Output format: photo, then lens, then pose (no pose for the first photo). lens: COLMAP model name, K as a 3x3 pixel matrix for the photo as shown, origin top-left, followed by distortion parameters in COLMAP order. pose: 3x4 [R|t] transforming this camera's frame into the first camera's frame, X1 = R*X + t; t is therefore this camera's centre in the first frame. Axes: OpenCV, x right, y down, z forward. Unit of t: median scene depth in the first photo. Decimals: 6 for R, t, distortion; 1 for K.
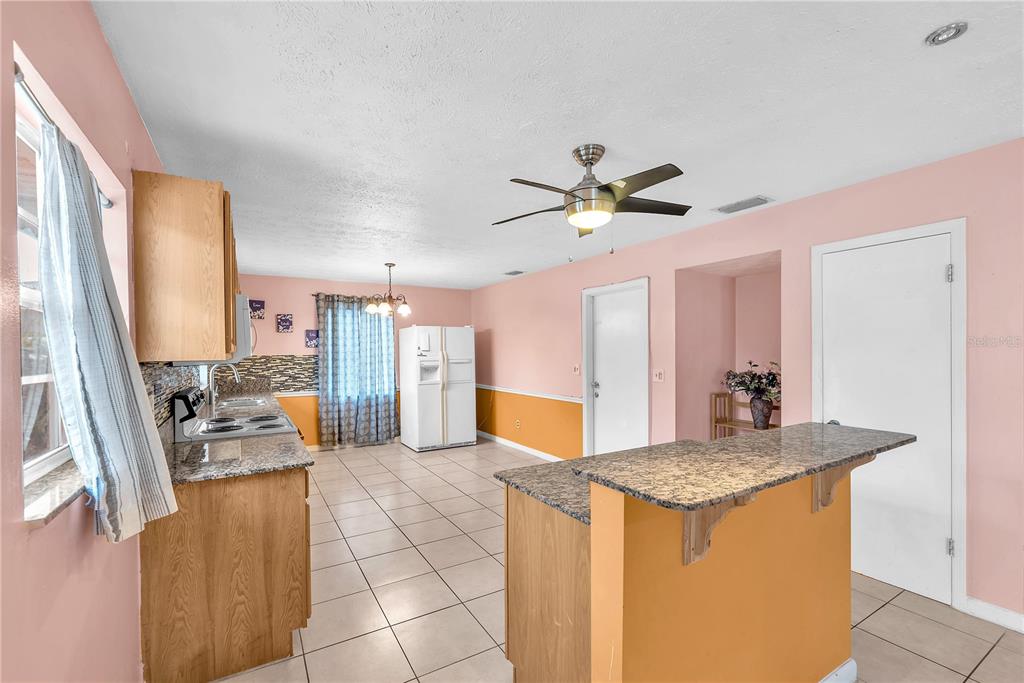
lens RADIAL K [[436.7, 0, 507.3], [0, 436.7, 351.3], [0, 0, 1]] dist [-0.001639, -0.000625]
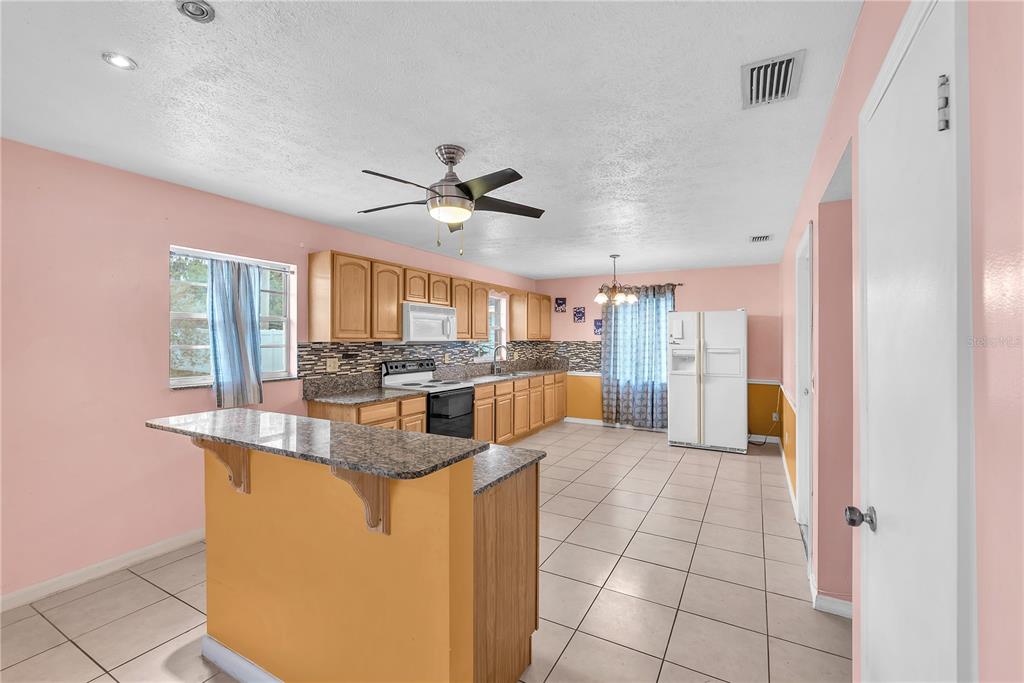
lens RADIAL K [[440.4, 0, 511.5], [0, 440.4, 336.1], [0, 0, 1]] dist [0.001351, -0.000224]
pose [[0.515028, 0.004190, -0.857163, 0.429359], [-0.008300, 0.999966, -0.000099, -0.003347], [0.857133, 0.007165, 0.515045, 0.204368]]
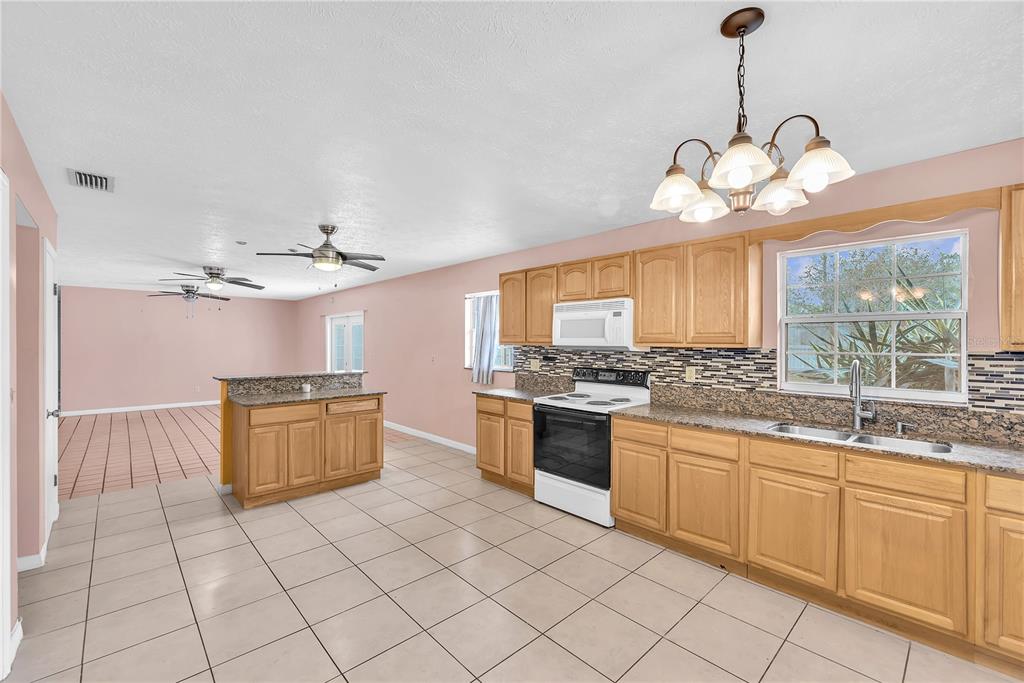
lens RADIAL K [[424.3, 0, 508.2], [0, 424.3, 346.4], [0, 0, 1]] dist [0.003116, 0.000291]
pose [[-0.978866, 0.005625, -0.204425, -0.056599], [0.003392, 0.999931, 0.011270, 0.000591], [0.204474, 0.010338, -0.978817, 1.009241]]
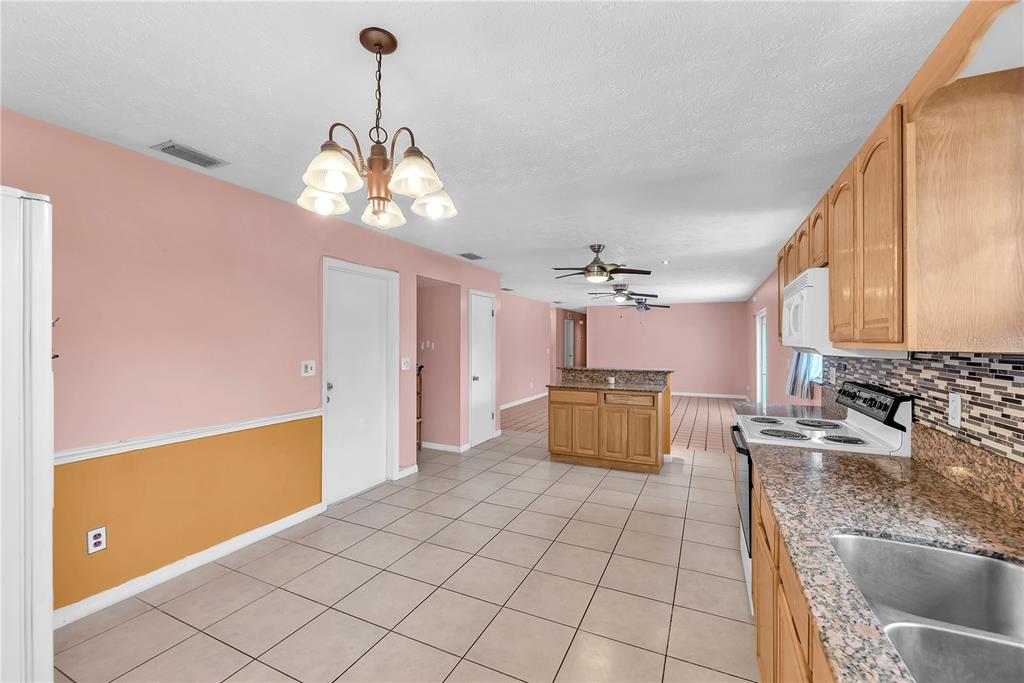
lens RADIAL K [[424.3, 0, 508.2], [0, 424.3, 346.4], [0, 0, 1]] dist [0.003116, 0.000291]
pose [[-0.553498, -0.004997, 0.832835, -0.444880], [0.000749, 0.999979, 0.006497, 0.003504], [-0.832850, 0.004220, -0.553482, 0.894034]]
